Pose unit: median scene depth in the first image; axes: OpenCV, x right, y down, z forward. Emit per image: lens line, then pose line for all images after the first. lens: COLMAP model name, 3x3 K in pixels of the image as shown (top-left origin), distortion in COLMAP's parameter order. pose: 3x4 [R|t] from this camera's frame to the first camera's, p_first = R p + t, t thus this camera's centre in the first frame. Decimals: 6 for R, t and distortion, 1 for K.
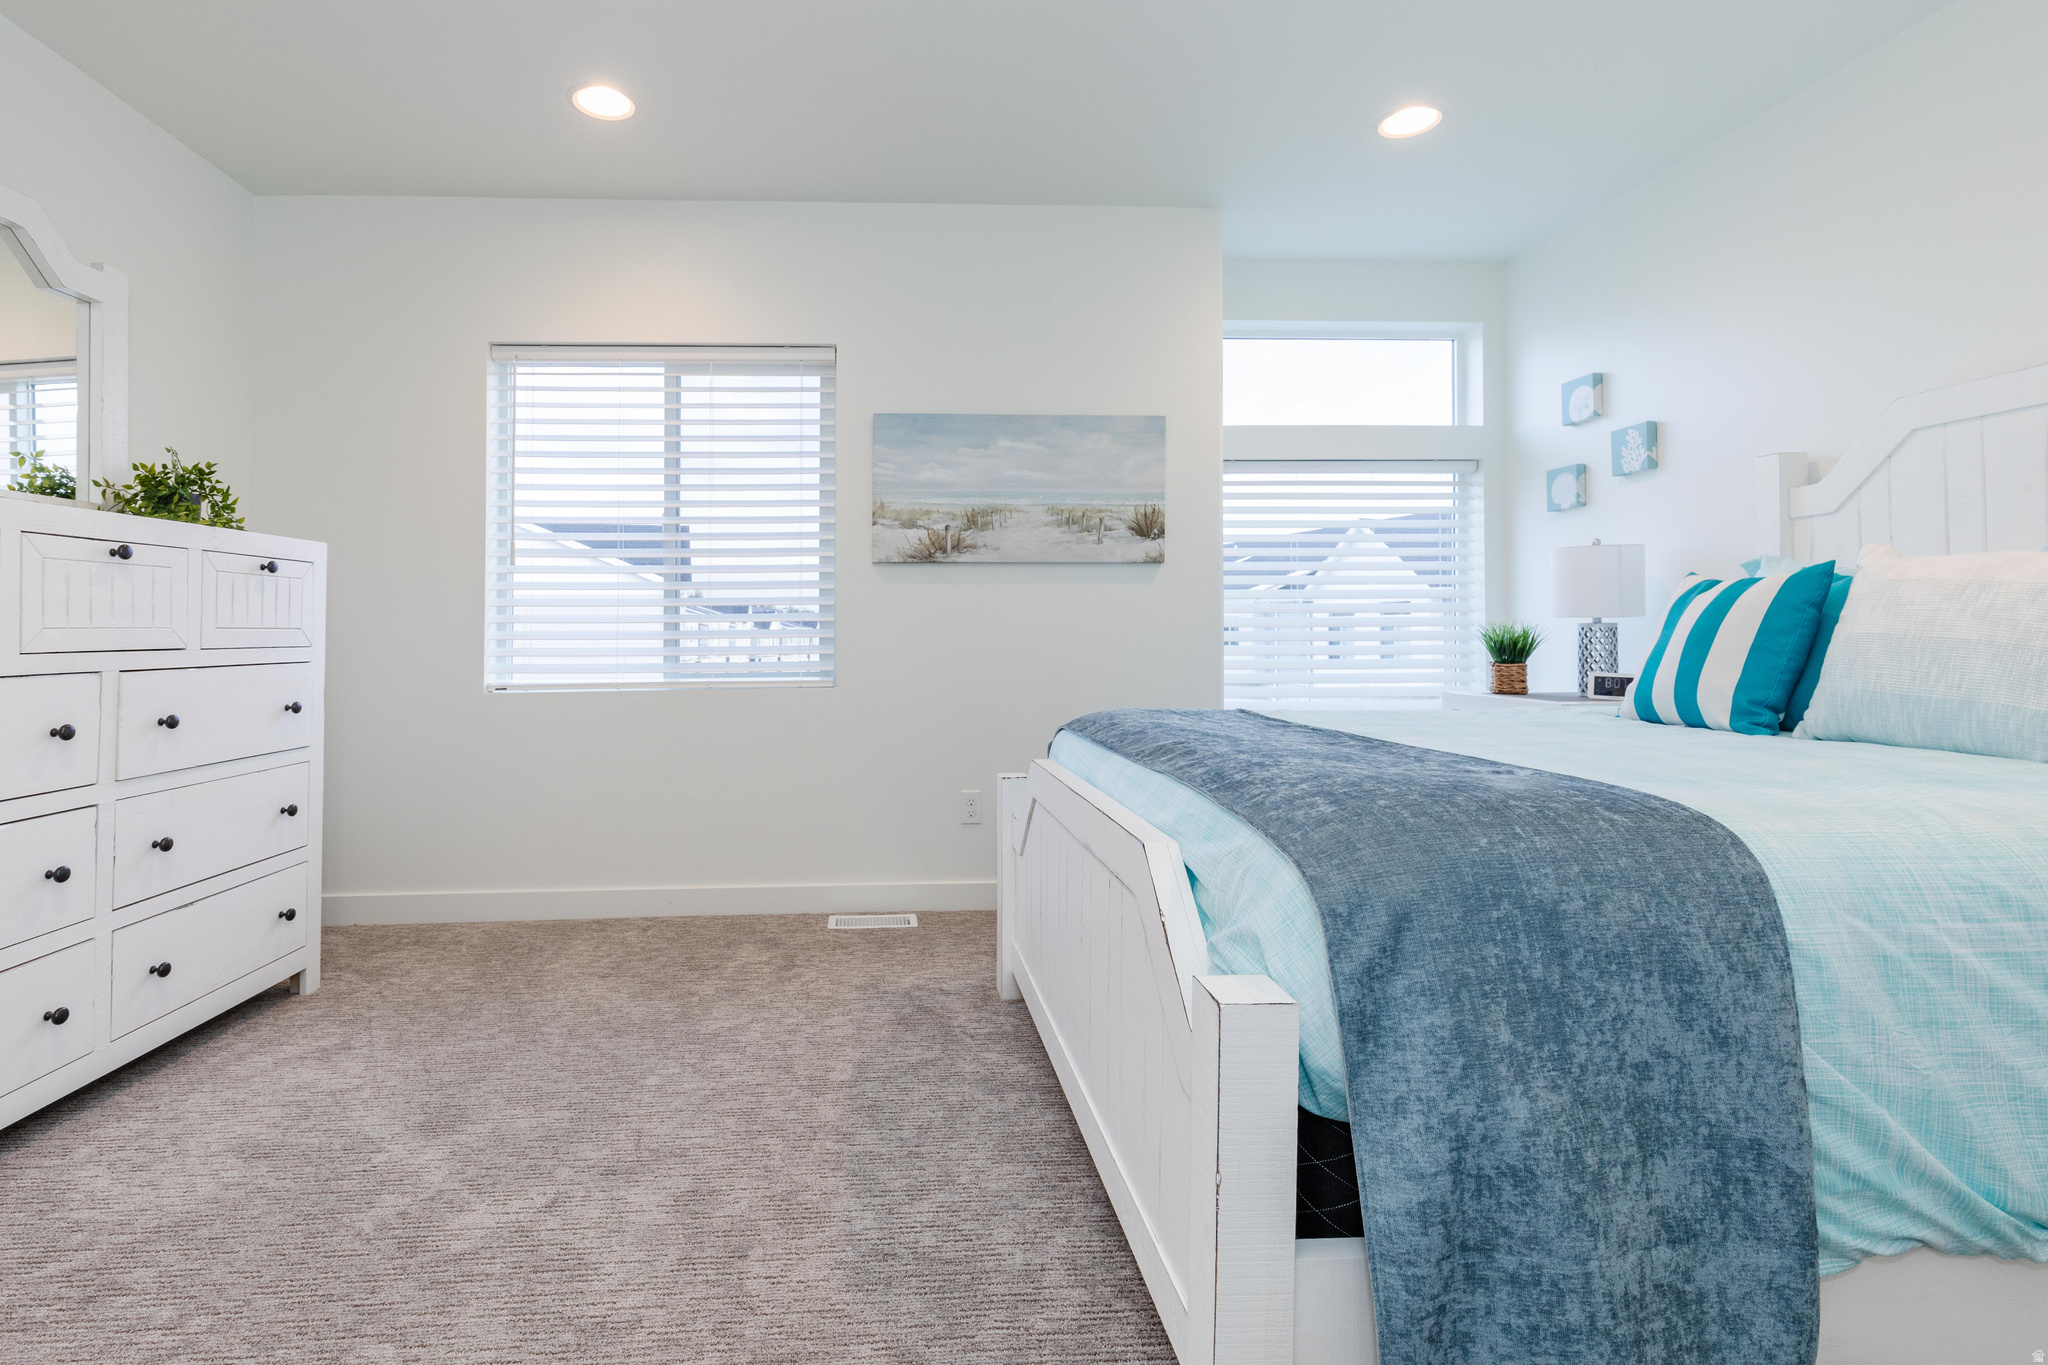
lens RADIAL K [[1005.5, 0, 1022.1], [0, 1005.5, 721.4], [0, 0, 1]] dist [0.014109, -0.006890]
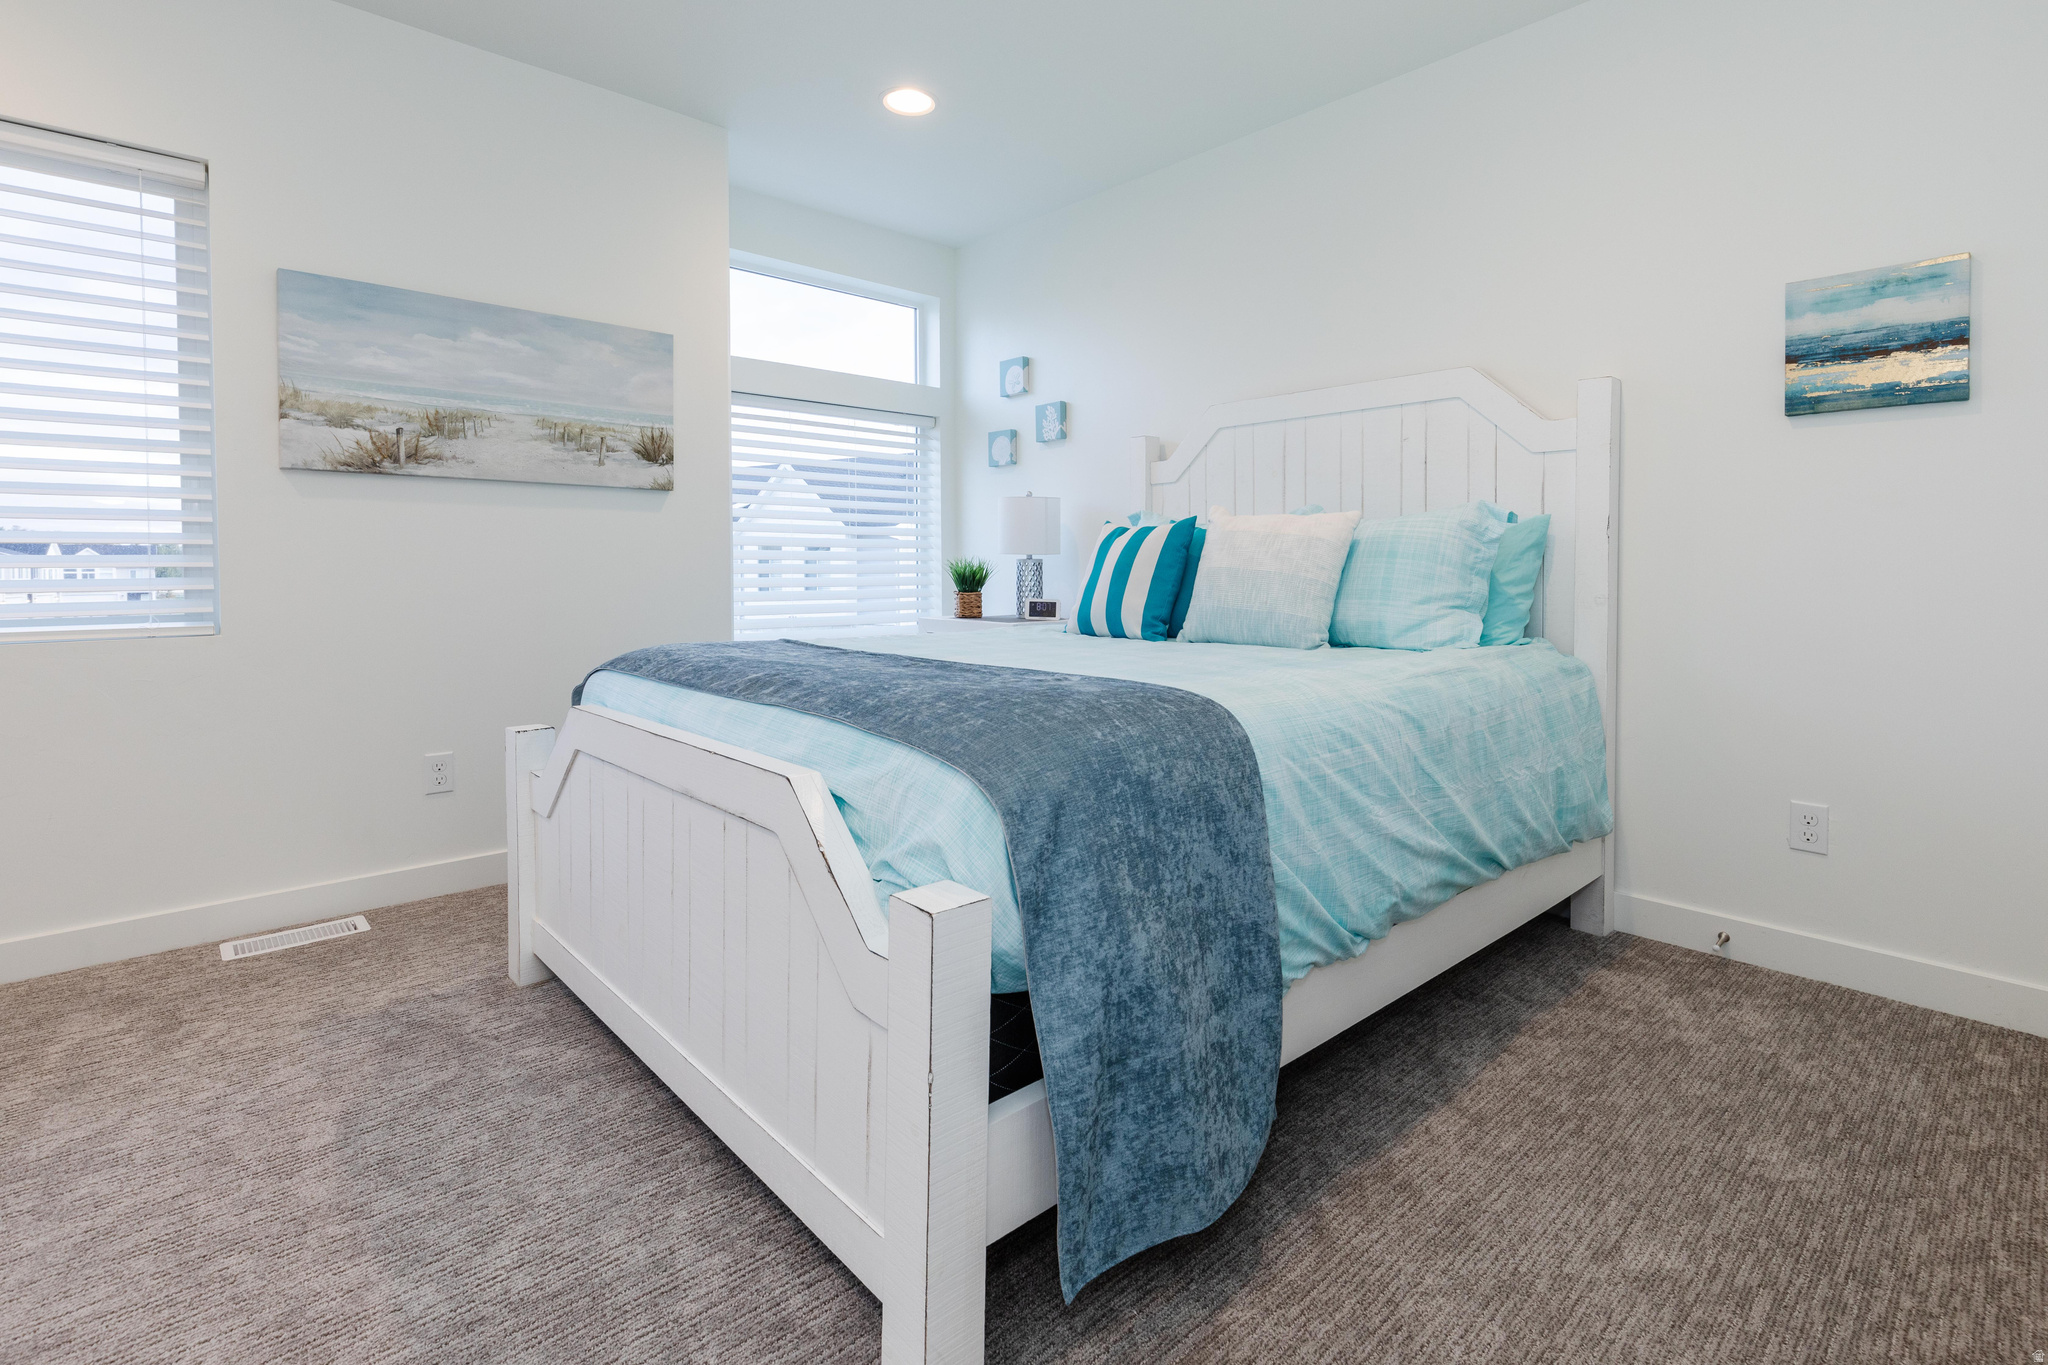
lens RADIAL K [[942.3, 0, 1033.7], [0, 942.3, 680.1], [0, 0, 1]] dist [0.008059, 0.000158]
pose [[0.773270, -0.070336, 0.630163, -0.217938], [0.052486, 0.997518, 0.046933, -0.003017], [-0.631900, -0.003217, 0.775043, 0.113209]]
